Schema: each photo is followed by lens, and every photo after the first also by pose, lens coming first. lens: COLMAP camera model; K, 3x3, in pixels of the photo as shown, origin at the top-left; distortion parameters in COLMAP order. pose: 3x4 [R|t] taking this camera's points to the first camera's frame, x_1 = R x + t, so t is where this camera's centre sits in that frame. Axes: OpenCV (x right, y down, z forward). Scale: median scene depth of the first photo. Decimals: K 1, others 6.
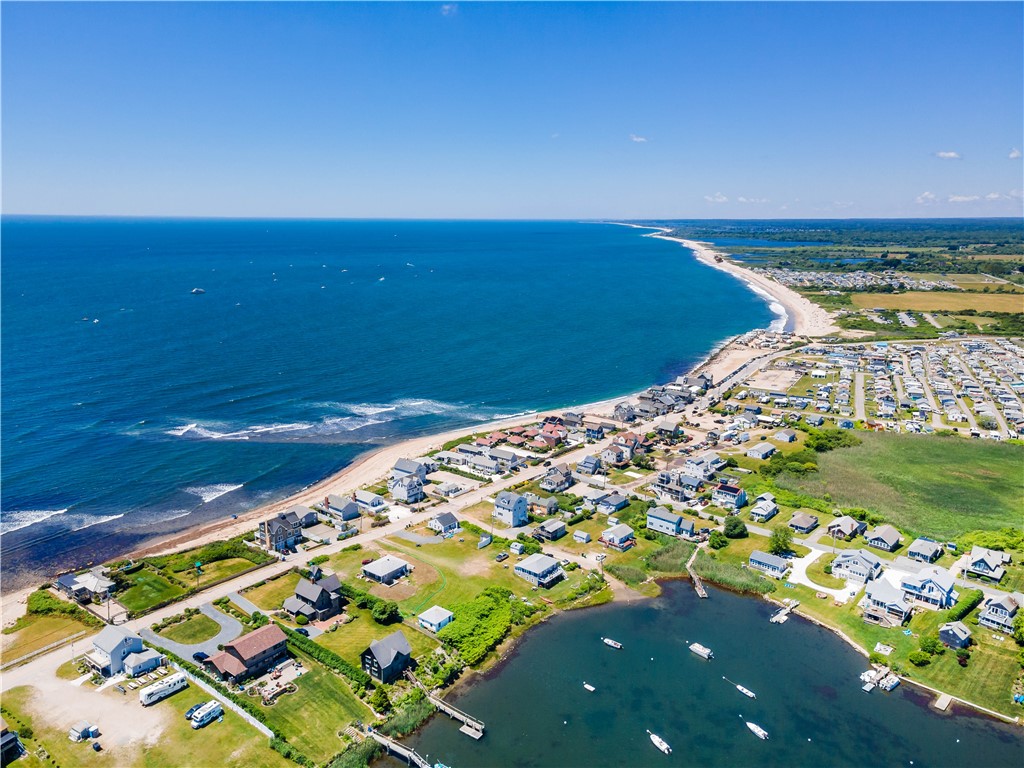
lens RADIAL K [[748.3, 0, 489.8], [0, 748.3, 381.0], [0, 0, 1]] dist [0.038516, 0.003866]
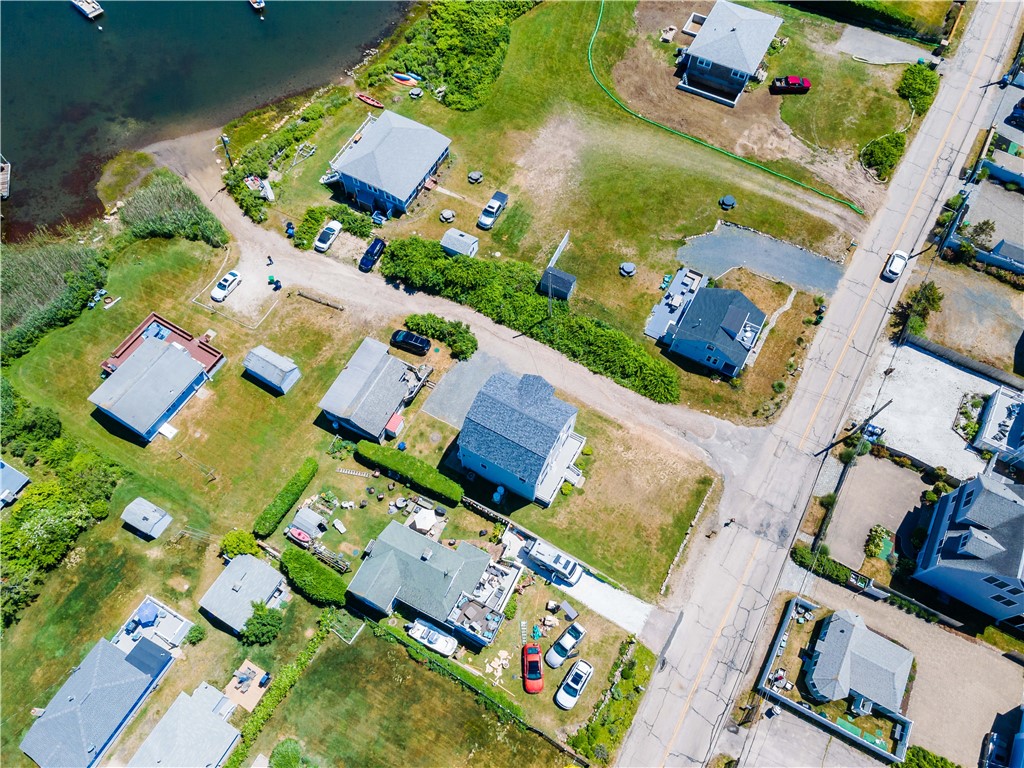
lens RADIAL K [[748.3, 0, 489.8], [0, 748.3, 381.0], [0, 0, 1]] dist [0.038516, 0.003866]
pose [[-0.981450, 0.162143, -0.102302, 0.054700], [-0.057663, 0.259247, 0.964088, -0.081856], [0.182841, 0.952103, -0.245088, 0.906504]]
